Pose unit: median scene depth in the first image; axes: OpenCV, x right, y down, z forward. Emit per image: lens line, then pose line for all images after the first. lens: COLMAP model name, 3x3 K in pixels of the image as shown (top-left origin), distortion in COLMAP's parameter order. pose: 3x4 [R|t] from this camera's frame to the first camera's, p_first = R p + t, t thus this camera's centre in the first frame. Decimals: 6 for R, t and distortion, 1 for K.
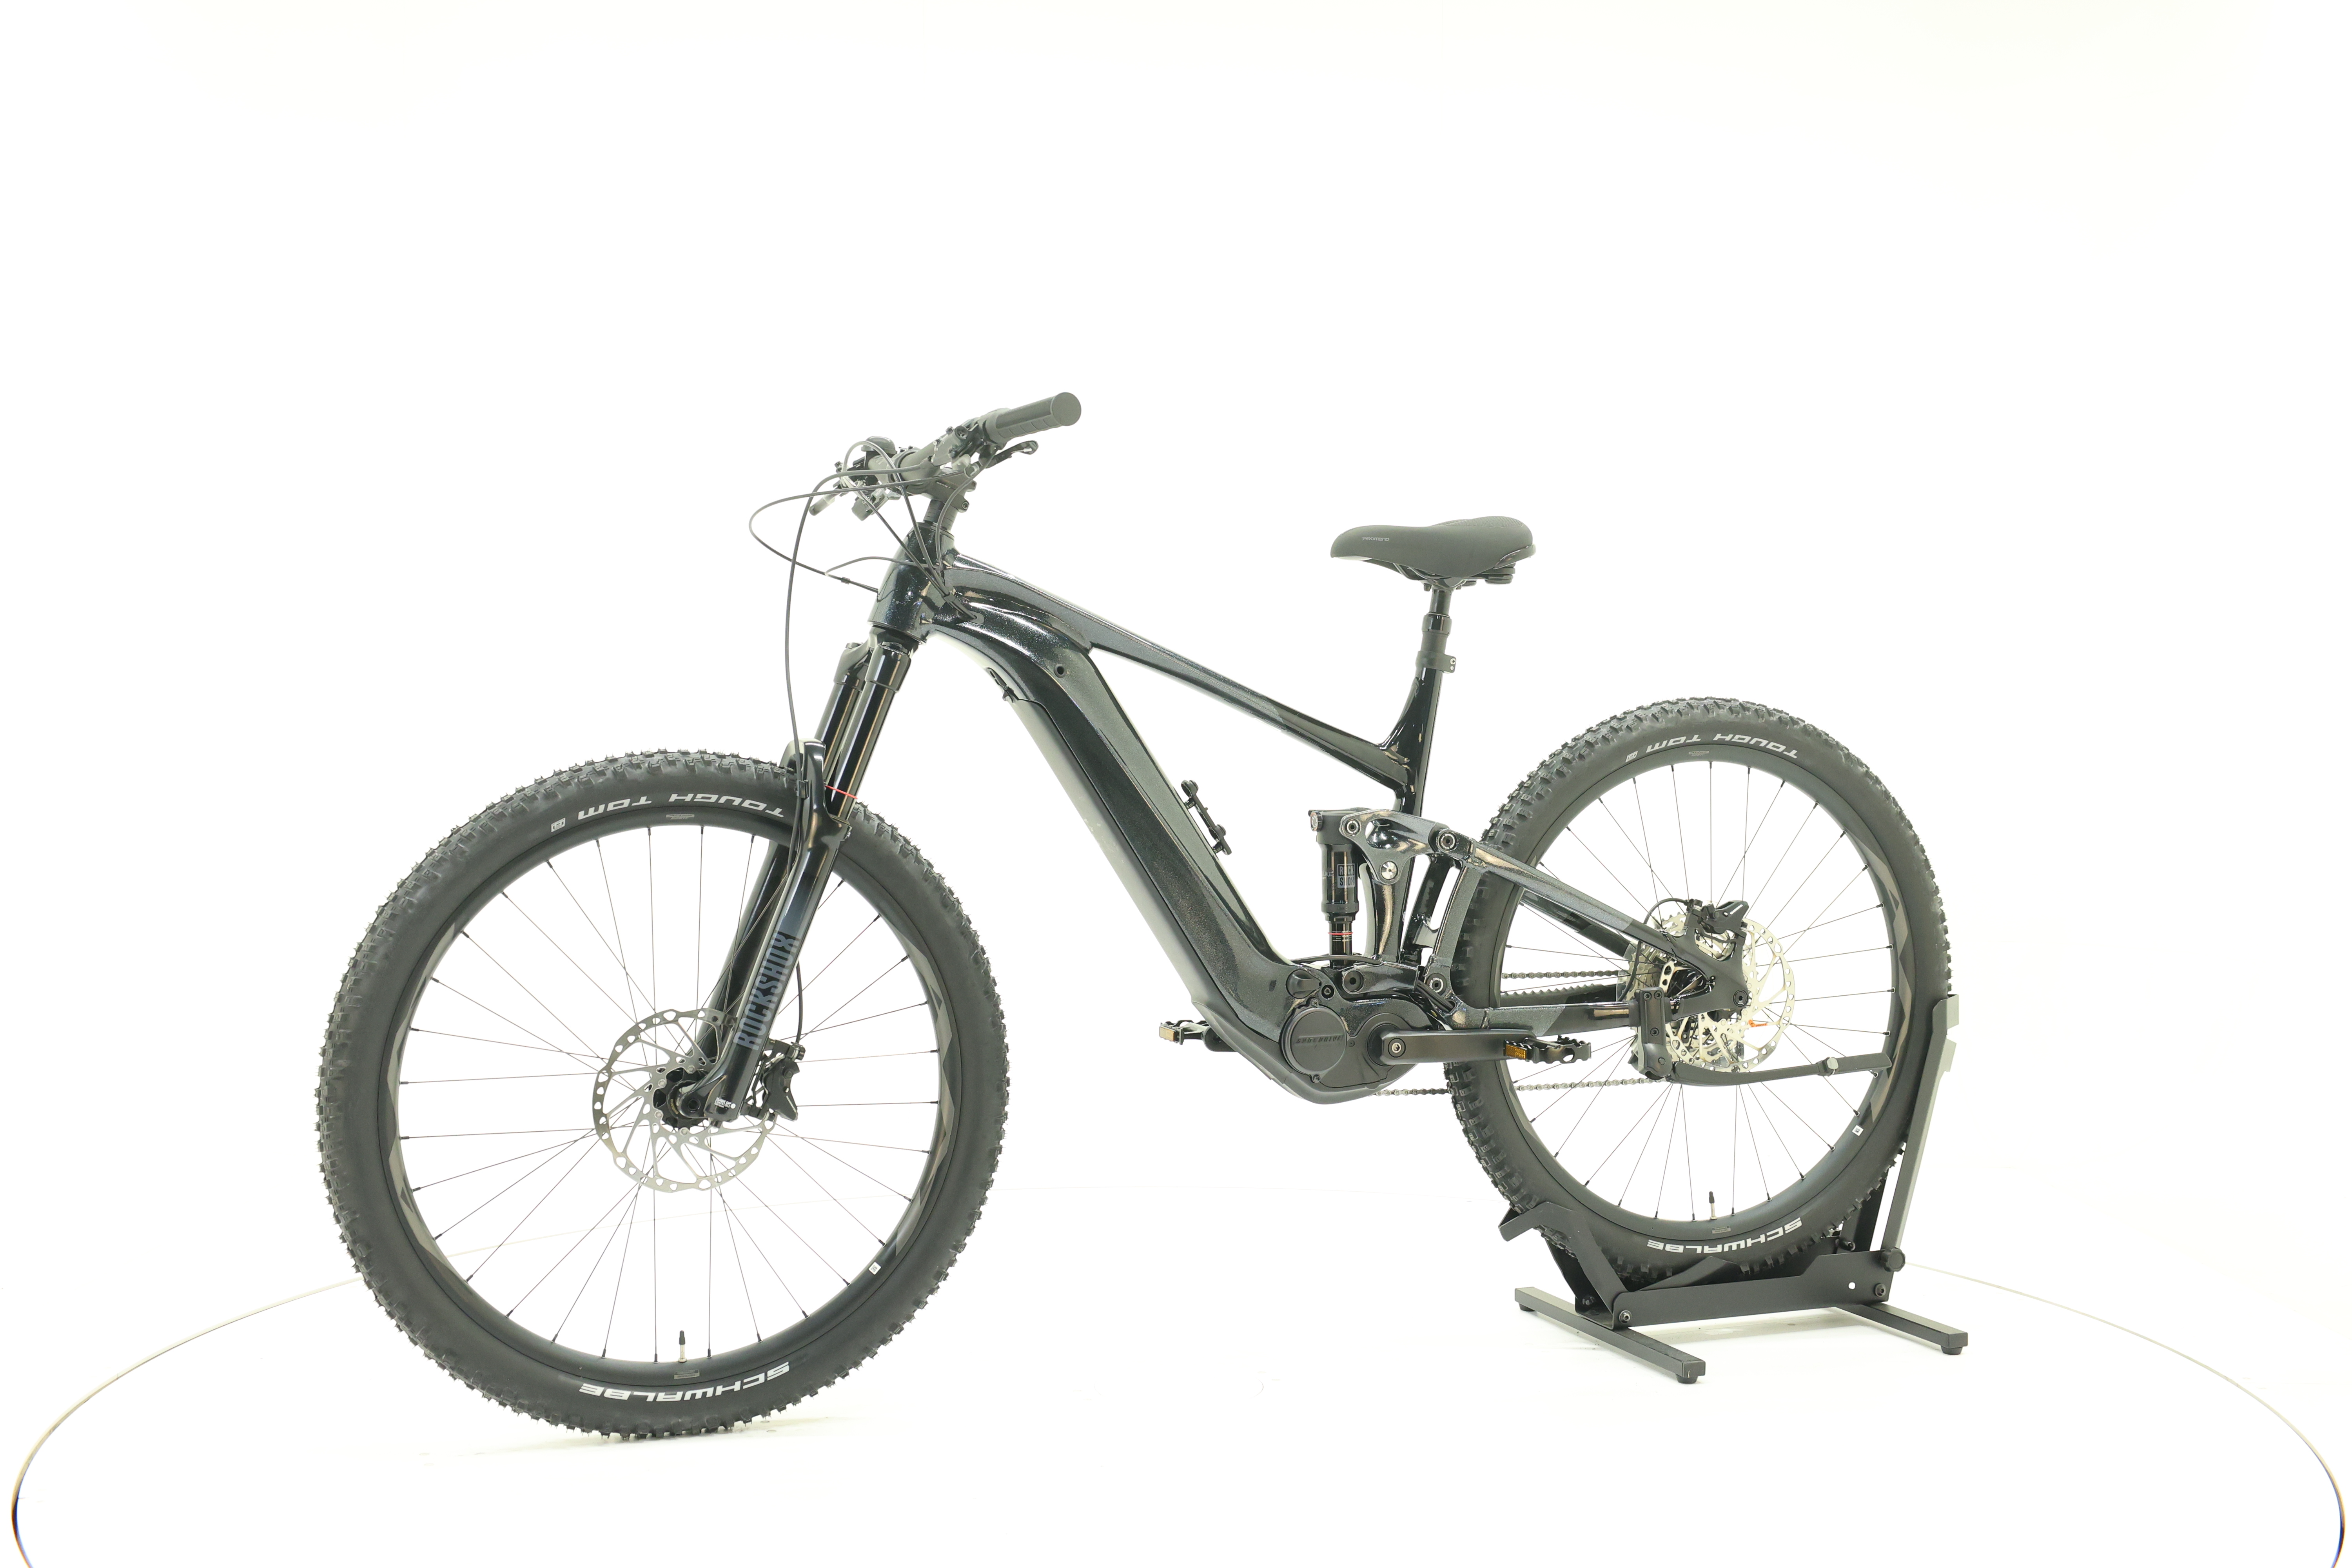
lens RADIAL K [[2520.7, 0, 1175.1], [0, 2520.7, 783.2], [0, 0, 1]] dist [0.005776, 0.000000]
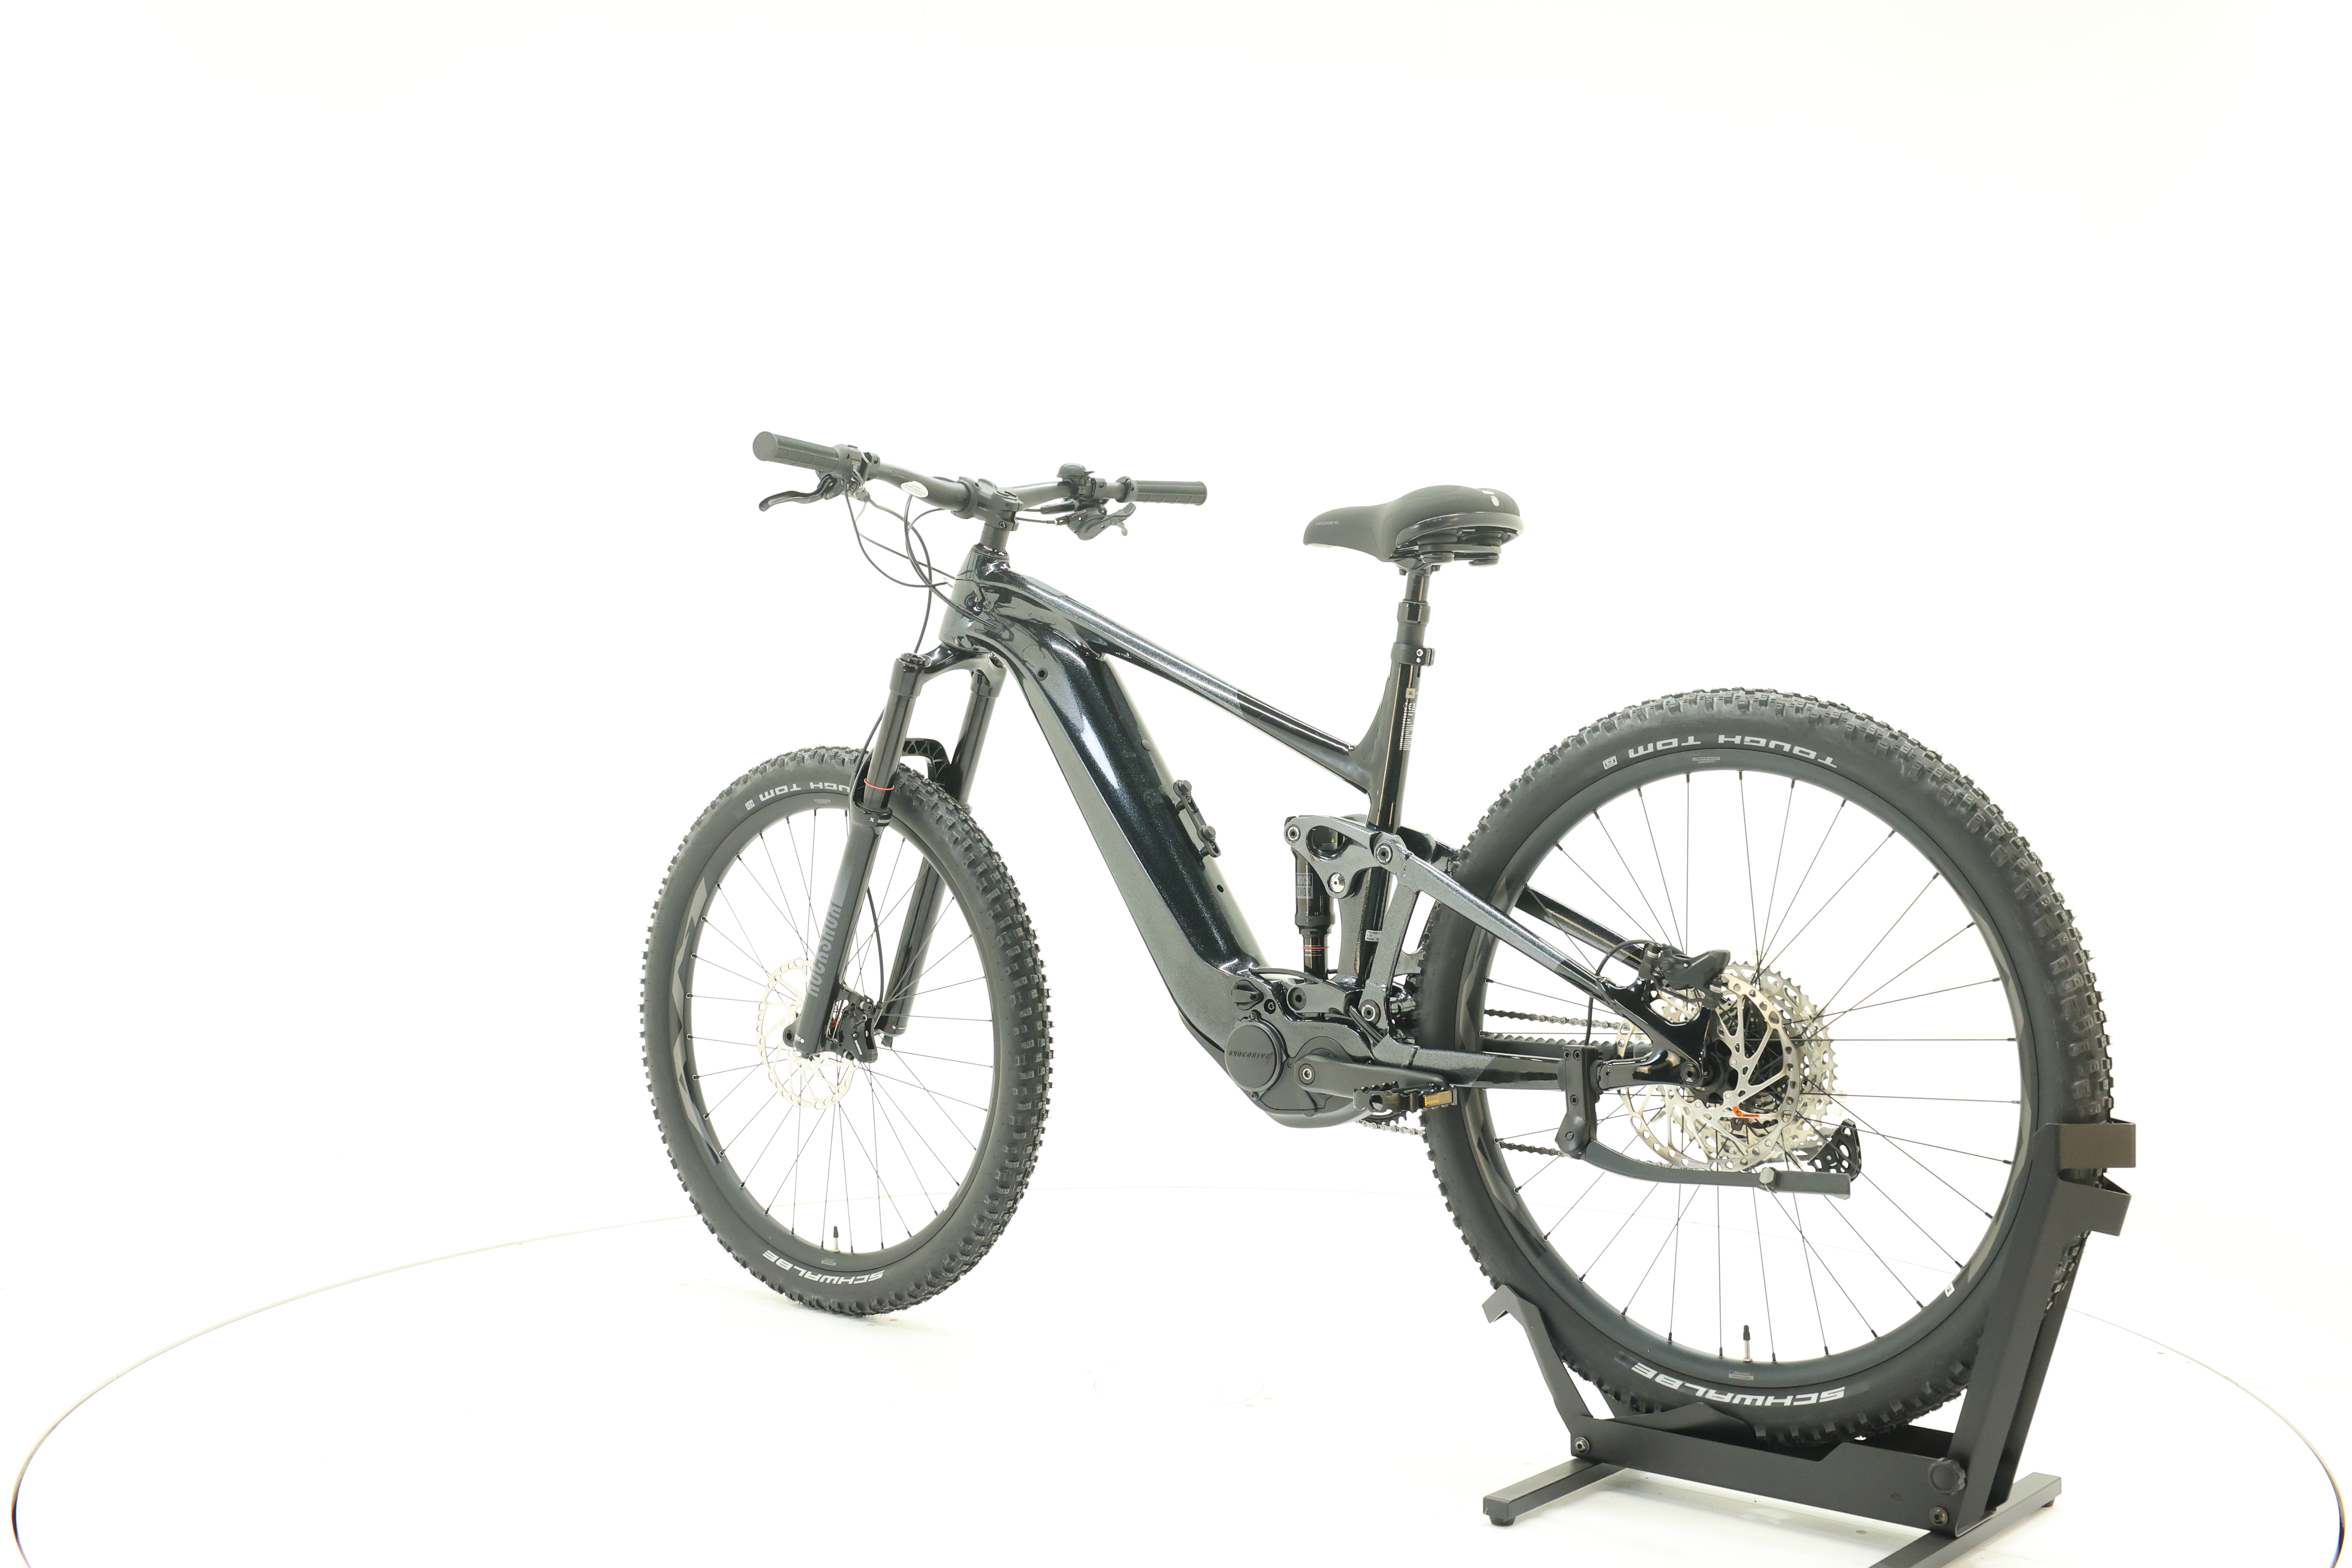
lens RADIAL K [[2520.7, 0, 1183.9], [0, 2520.7, 773.2], [0, 0, 1]] dist [0.005776, 0.000000]
pose [[0.493455, 0.013531, -0.869666, 0.850051], [-0.019797, 0.999795, 0.004323, -0.008170], [0.869546, 0.015084, 0.493621, 0.494135]]
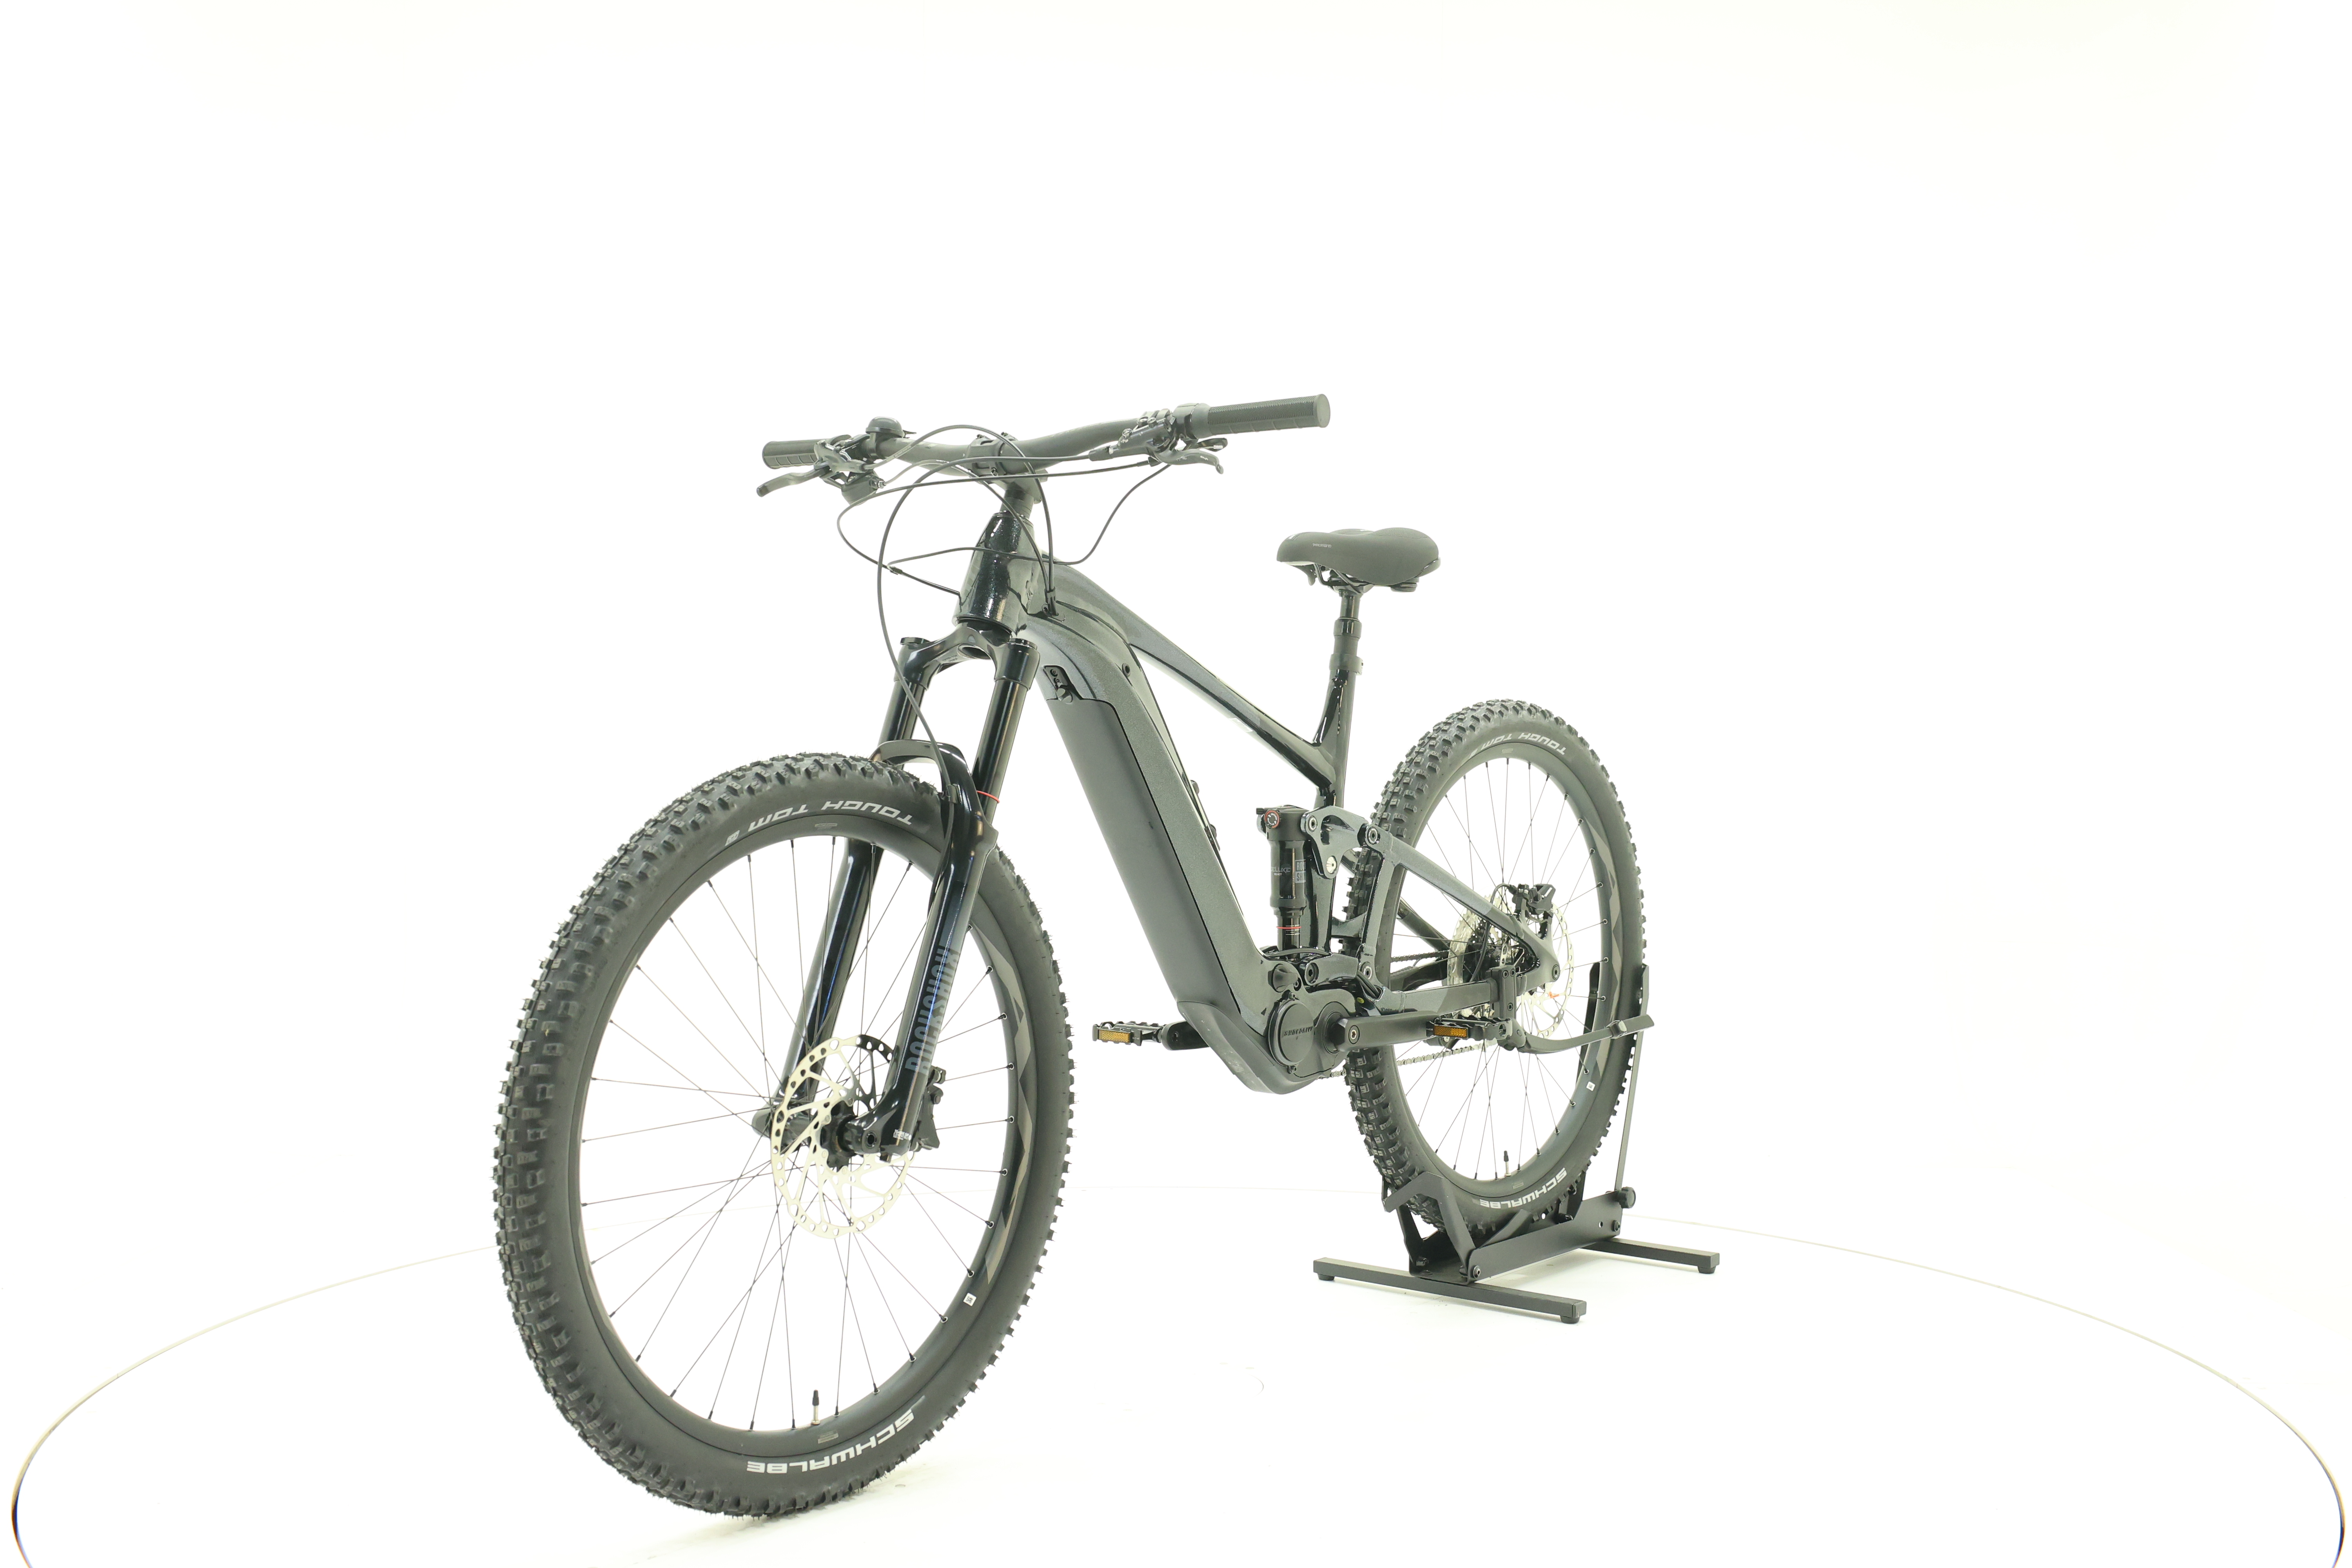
lens RADIAL K [[2520.7, 0, 1174.3], [0, 2520.7, 782.2], [0, 0, 1]] dist [0.005776, 0.000000]
pose [[0.865308, -0.010958, 0.501121, -0.487971], [0.009635, 0.999940, 0.005229, -0.005584], [-0.501149, 0.000304, 0.865361, 0.132669]]
